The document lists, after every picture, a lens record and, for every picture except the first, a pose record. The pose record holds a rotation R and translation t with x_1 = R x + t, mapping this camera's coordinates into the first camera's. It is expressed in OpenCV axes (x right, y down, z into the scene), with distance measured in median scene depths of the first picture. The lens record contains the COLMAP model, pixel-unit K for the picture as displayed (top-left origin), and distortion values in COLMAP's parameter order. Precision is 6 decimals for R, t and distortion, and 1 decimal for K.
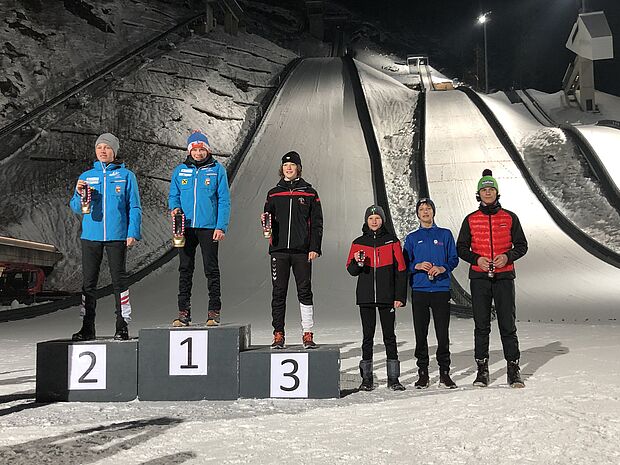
lens RADIAL K [[677.5, 0, 310.0], [0, 677.5, 232.5], [0, 0, 1]] dist [0.013450, 0.002554]
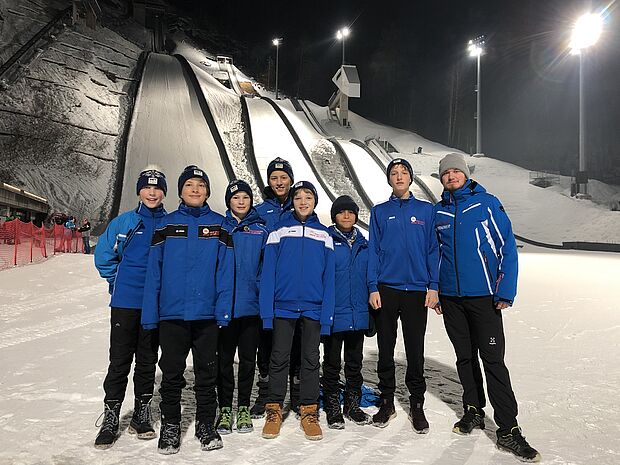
lens RADIAL K [[677.5, 0, 310.0], [0, 677.5, 232.5], [0, 0, 1]] dist [0.013450, 0.002554]
pose [[0.925571, 0.029790, 0.377399, -0.252237], [-0.064372, 0.994766, 0.079350, -0.043661], [-0.373060, -0.097738, 0.922645, -0.461650]]
